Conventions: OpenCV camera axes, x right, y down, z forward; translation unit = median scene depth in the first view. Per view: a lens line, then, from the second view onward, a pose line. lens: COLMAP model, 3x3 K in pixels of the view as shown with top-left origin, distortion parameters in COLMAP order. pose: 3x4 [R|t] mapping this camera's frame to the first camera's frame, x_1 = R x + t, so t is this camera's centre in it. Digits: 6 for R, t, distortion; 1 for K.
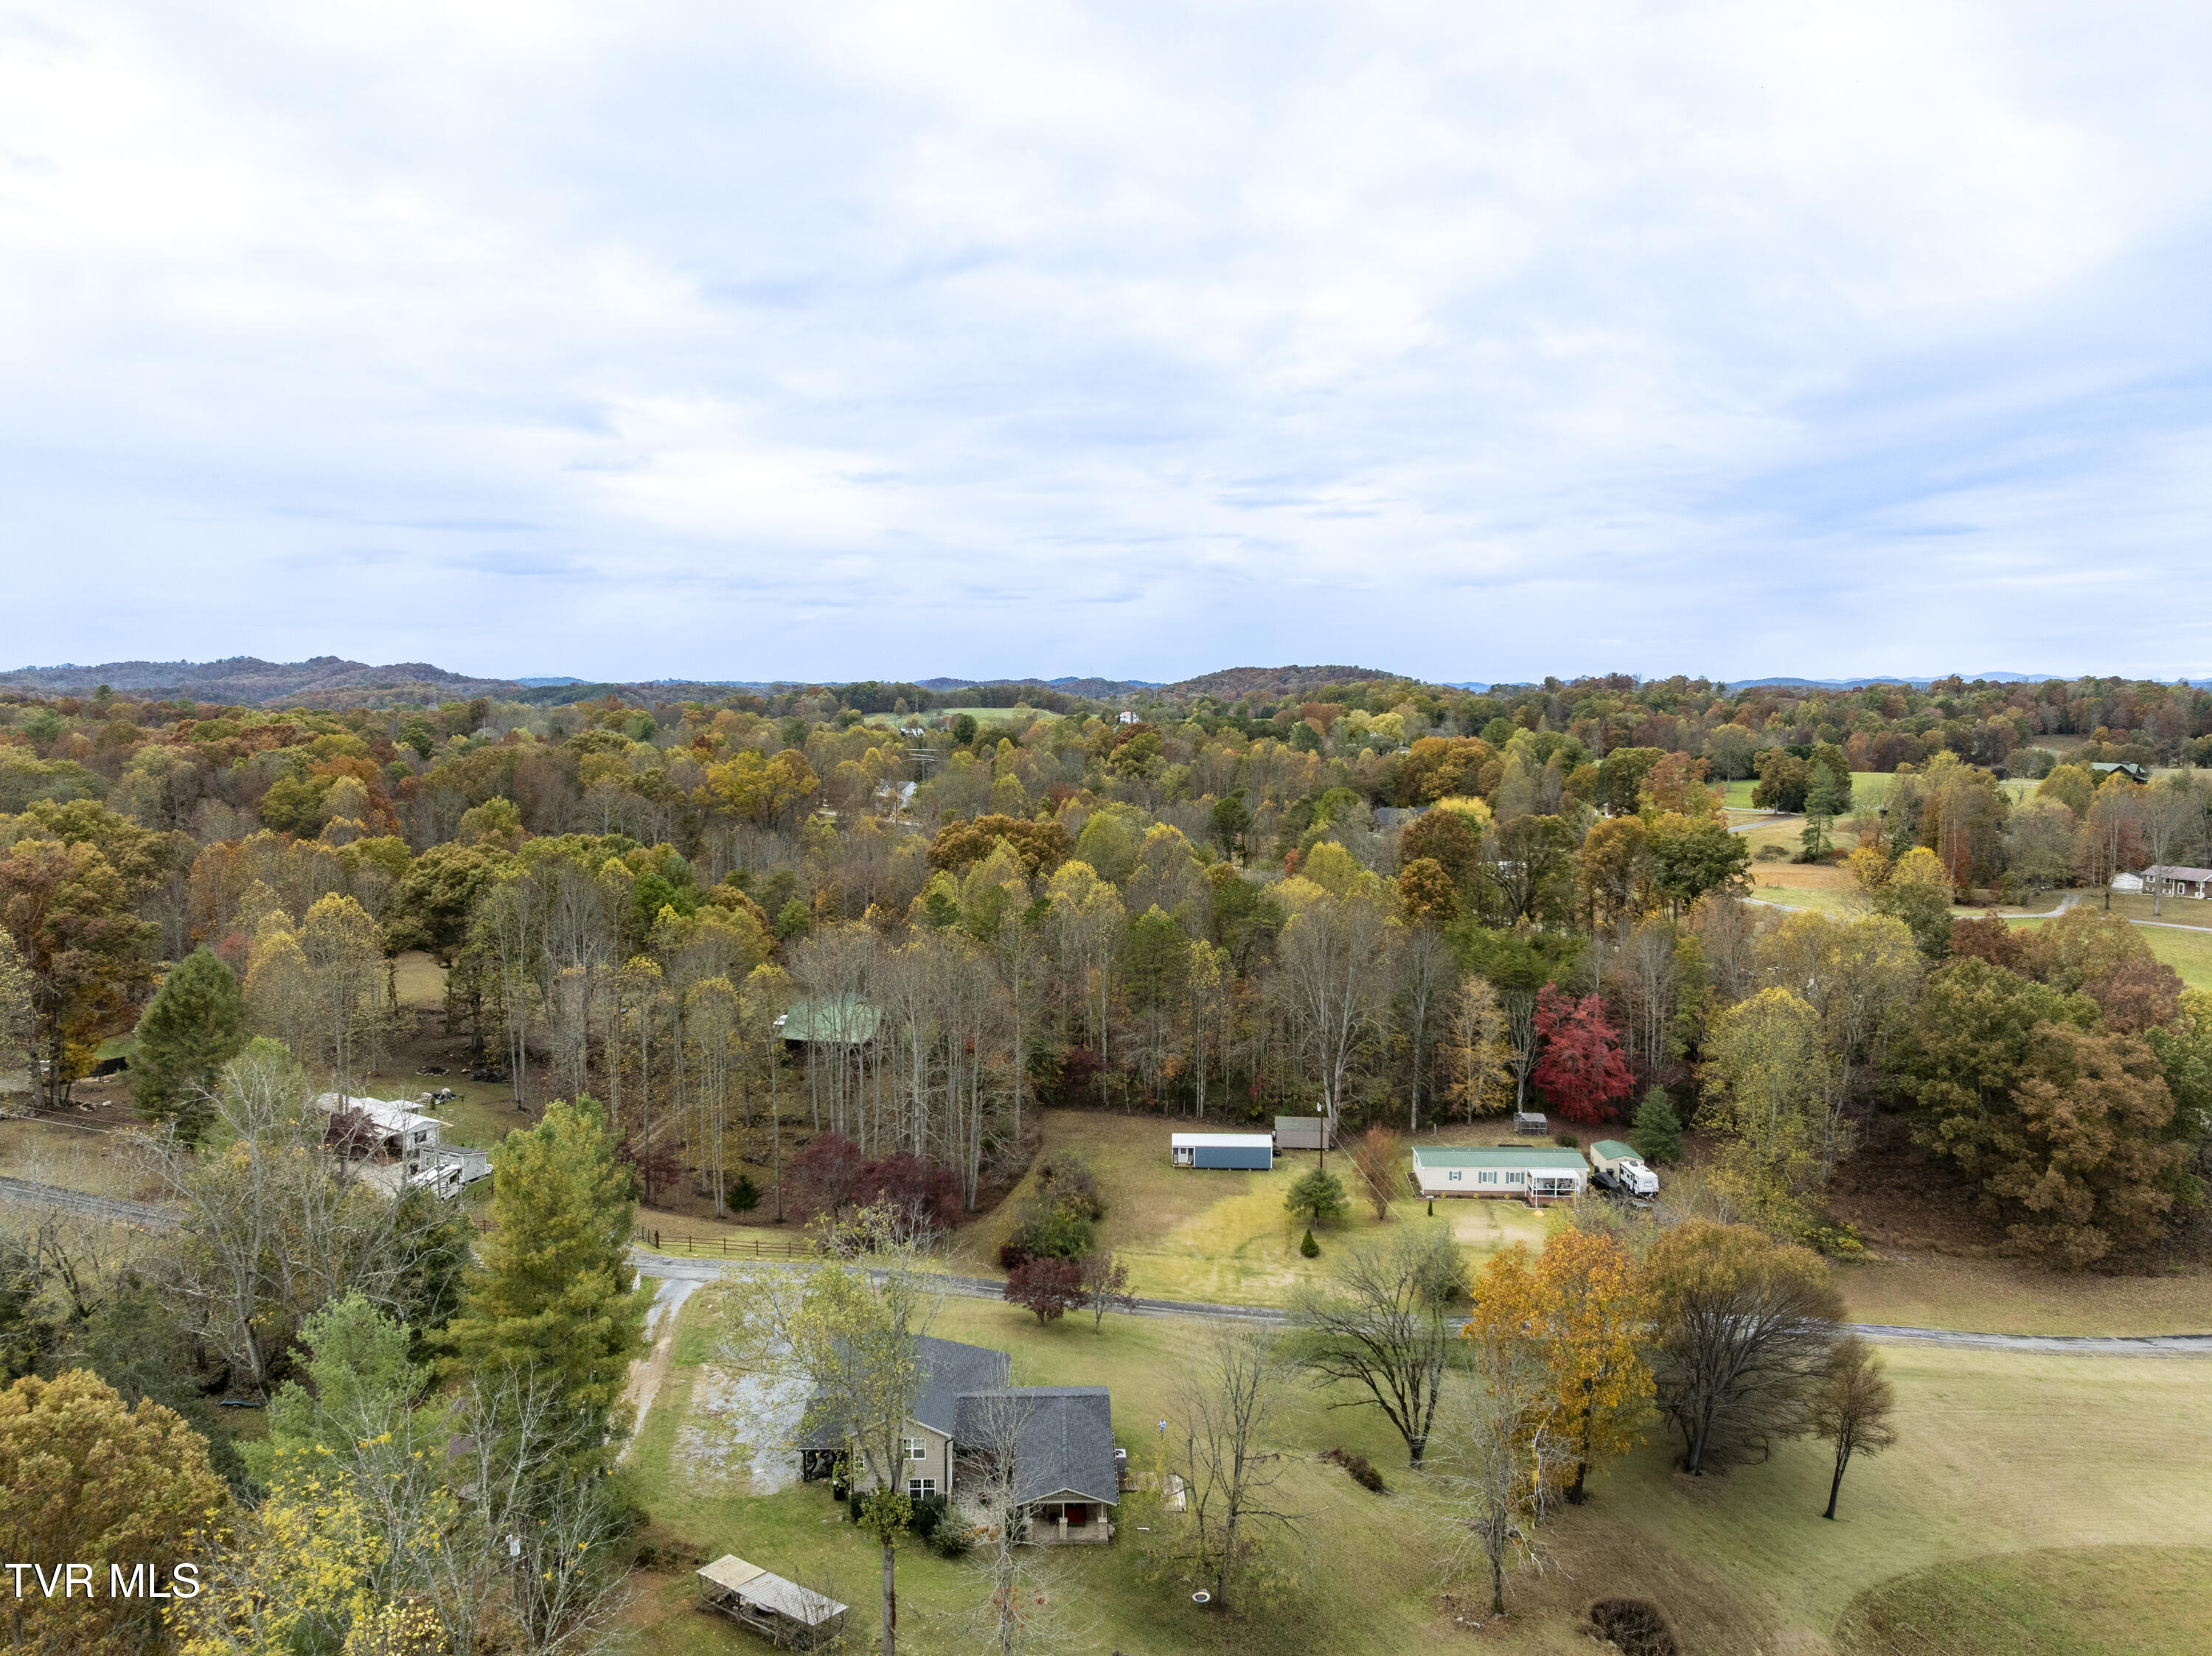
lens RADIAL K [[1554.0, 0, 1144.7], [0, 1554.0, 801.5], [0, 0, 1]] dist [-0.033534, -0.005647]
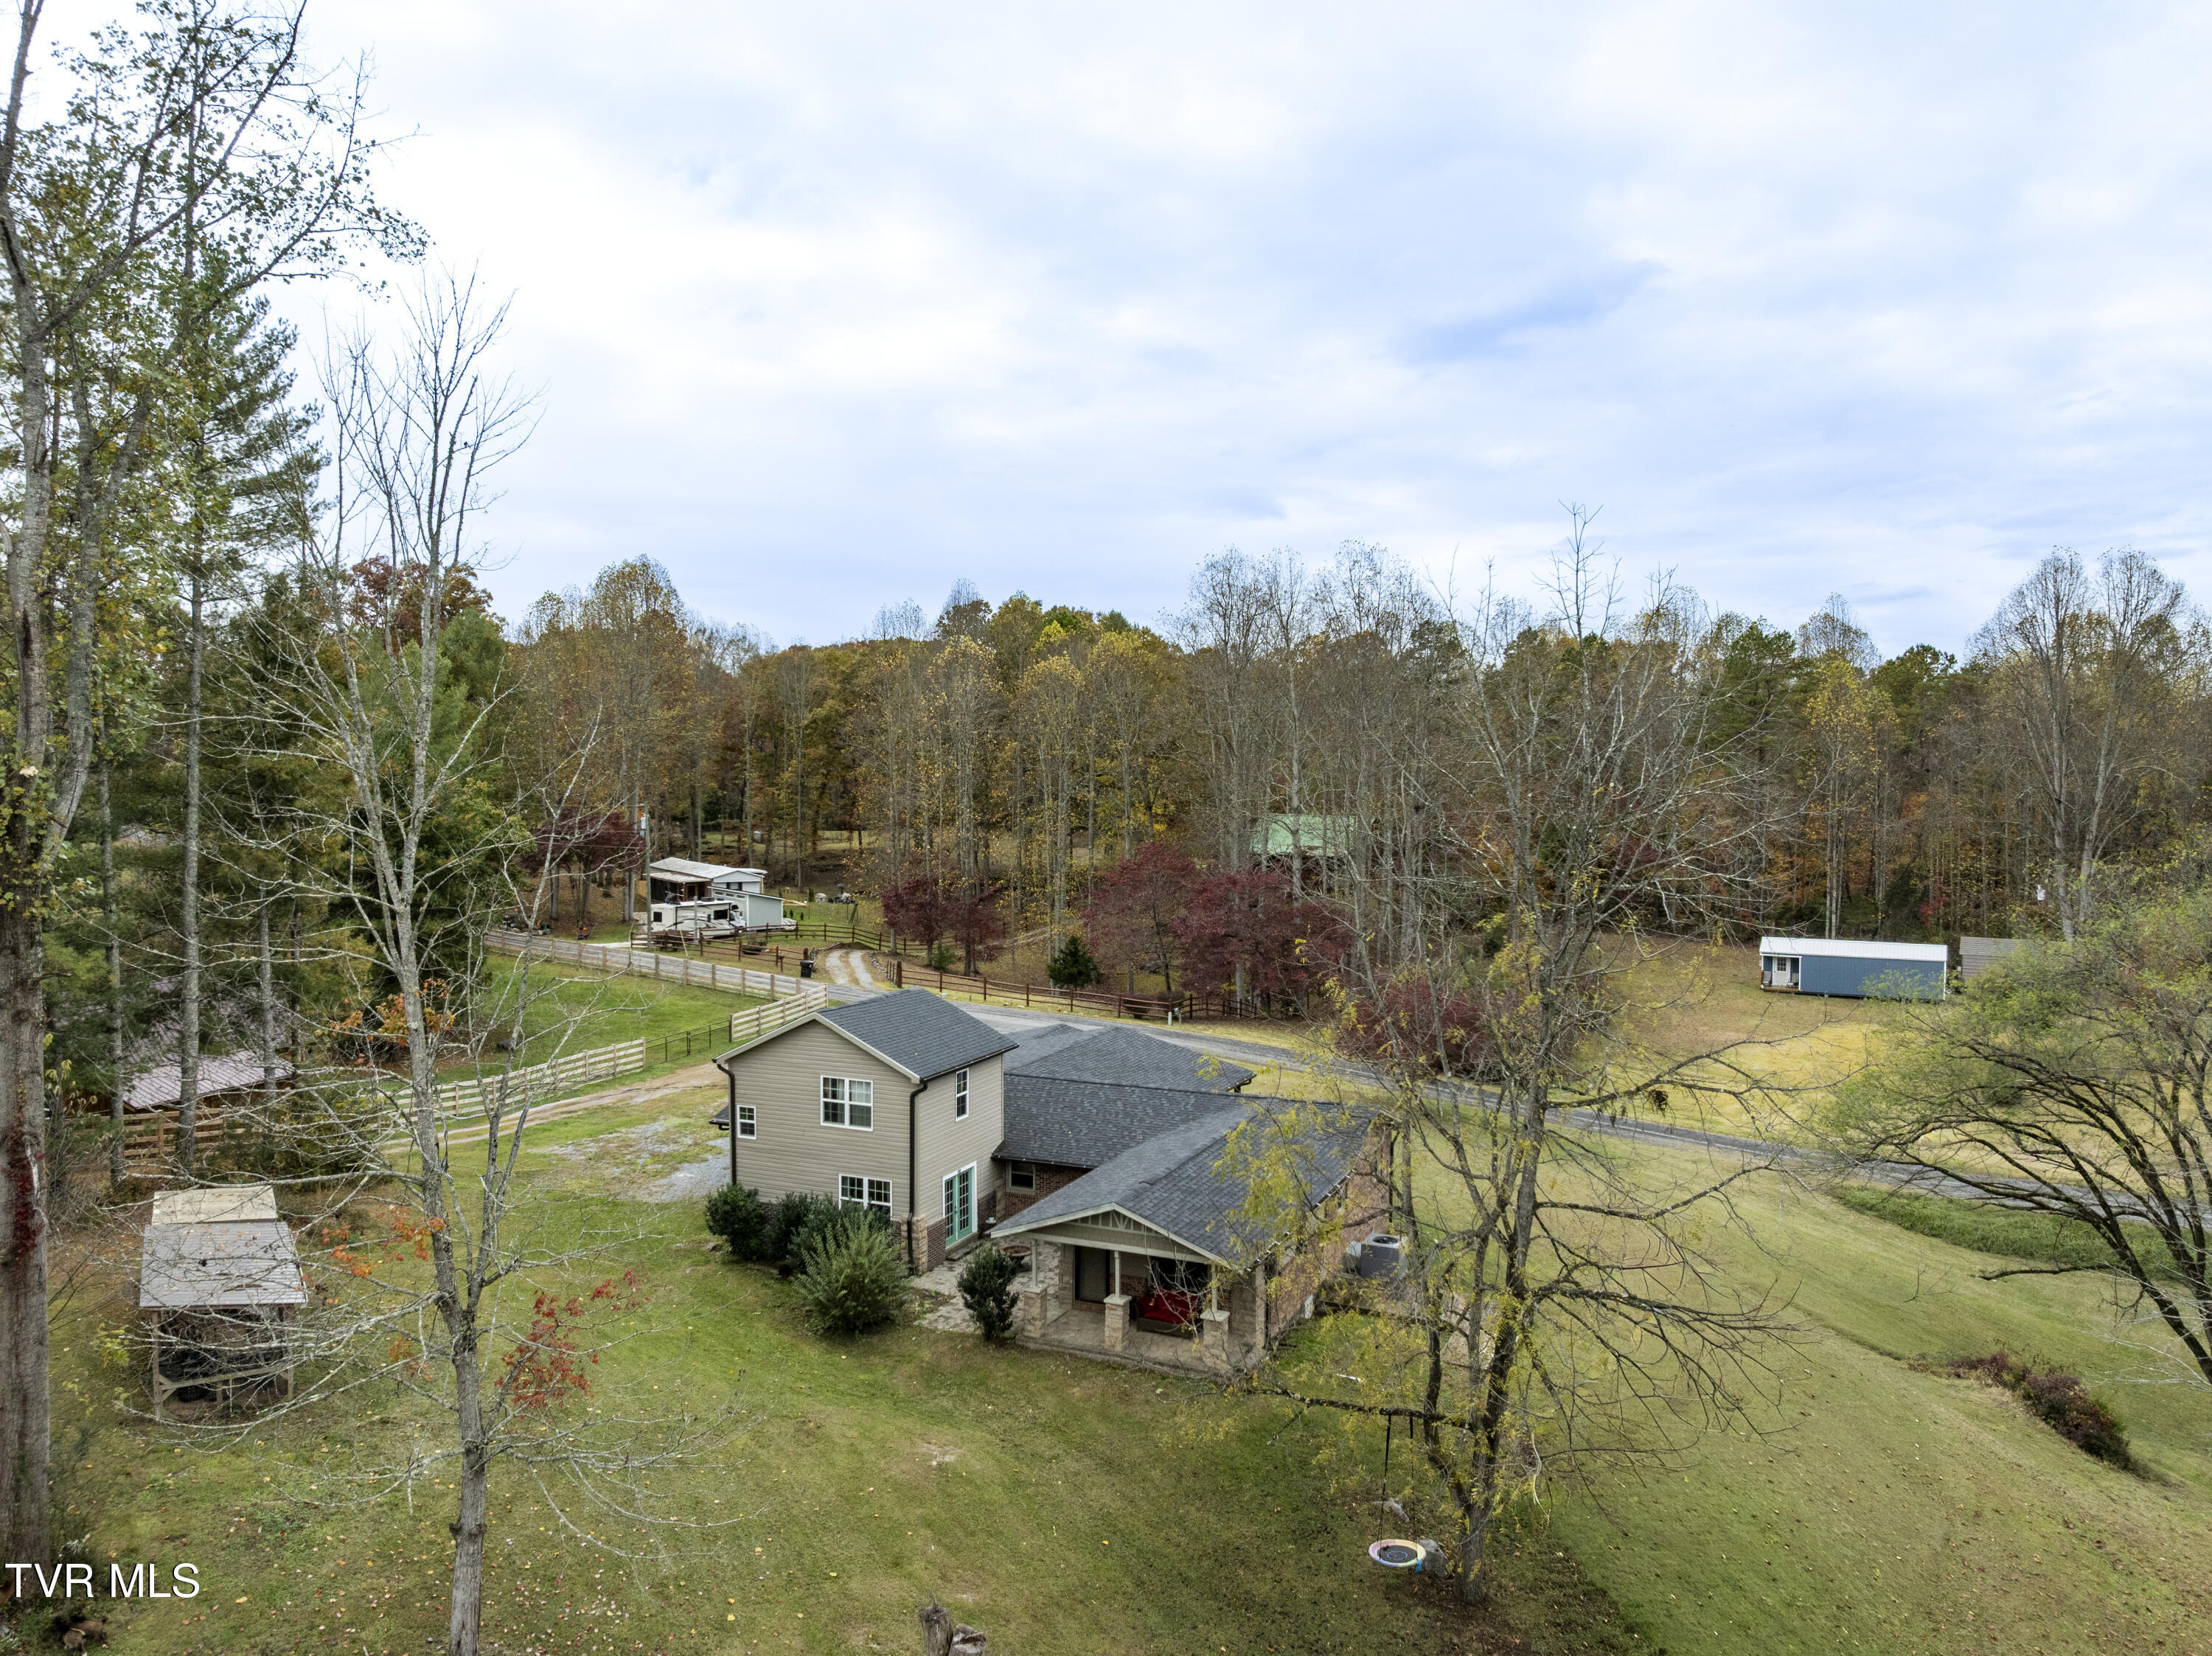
lens RADIAL K [[1554.0, 0, 1122.0], [0, 1554.0, 771.5], [0, 0, 1]] dist [-0.033534, -0.005647]
pose [[0.892494, -0.009128, -0.450967, 0.068016], [-0.023915, 0.997431, -0.067518, 0.201280], [0.450425, 0.071044, 0.889983, 0.362049]]
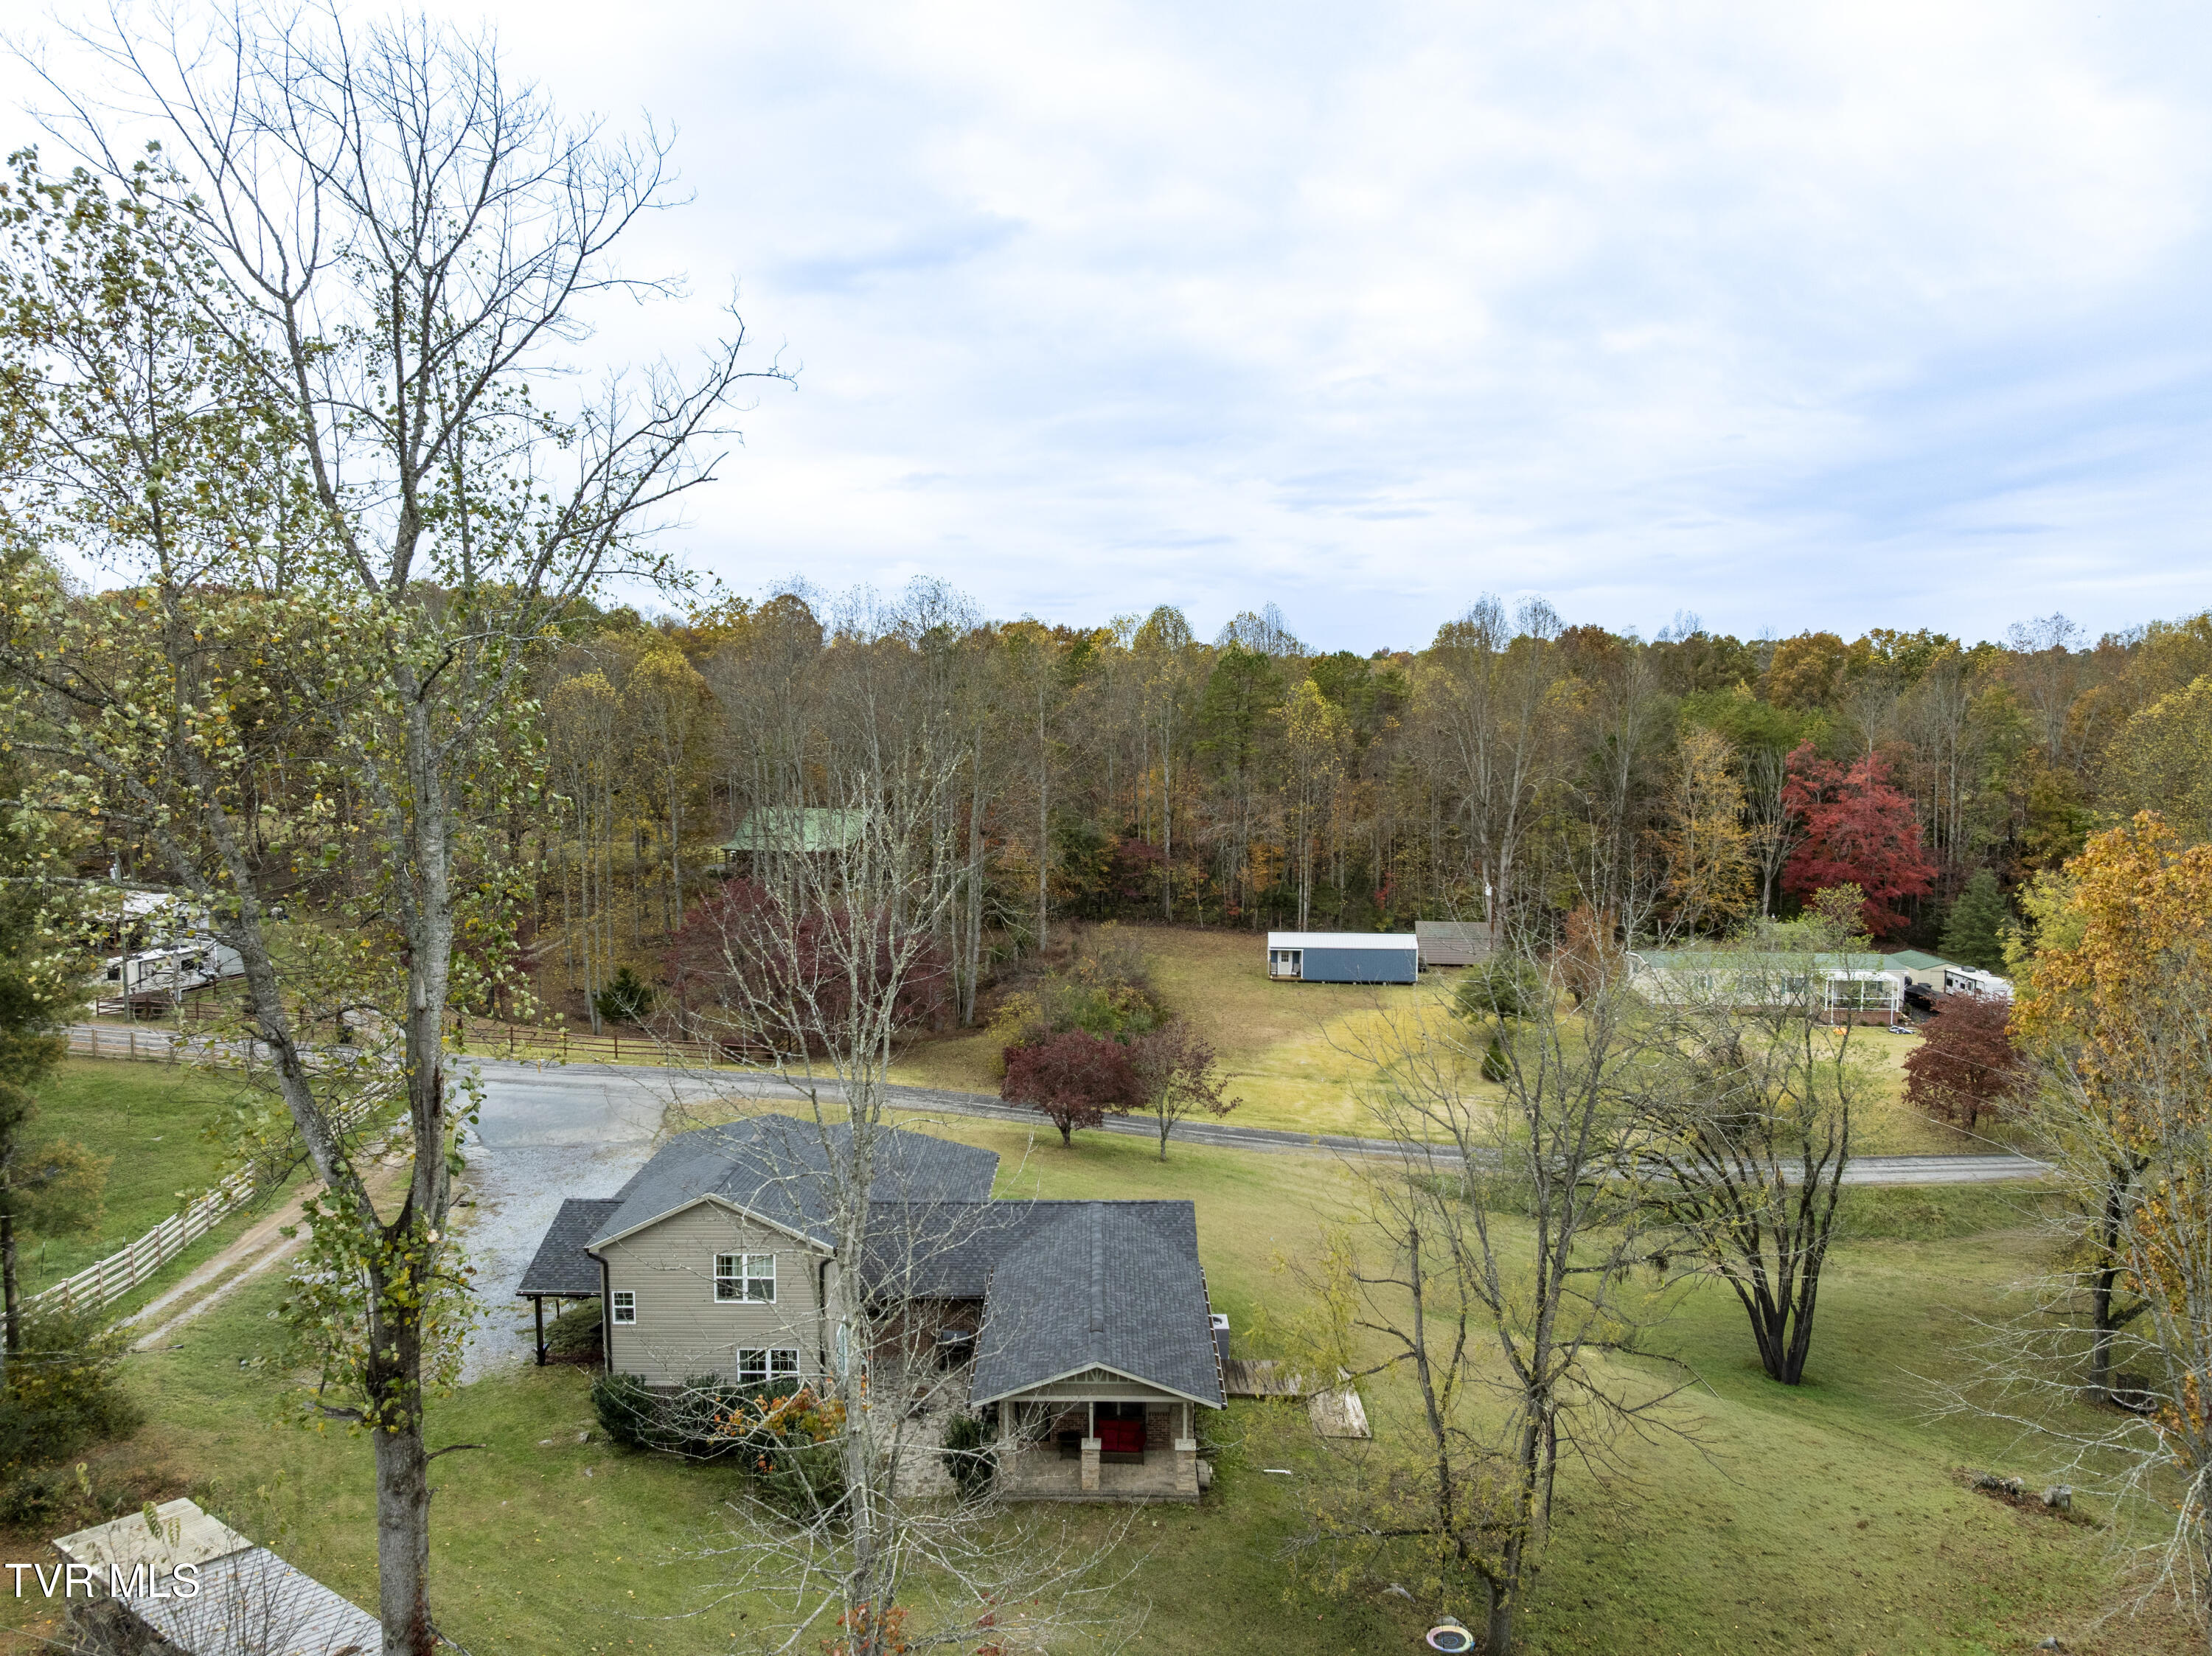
lens RADIAL K [[1554.0, 0, 1117.5], [0, 1554.0, 810.2], [0, 0, 1]] dist [-0.033534, -0.005647]
pose [[0.998654, -0.005053, -0.051626, -0.013015], [0.005034, 0.999987, -0.000508, 0.164518], [0.051628, 0.000247, 0.998666, 0.325430]]
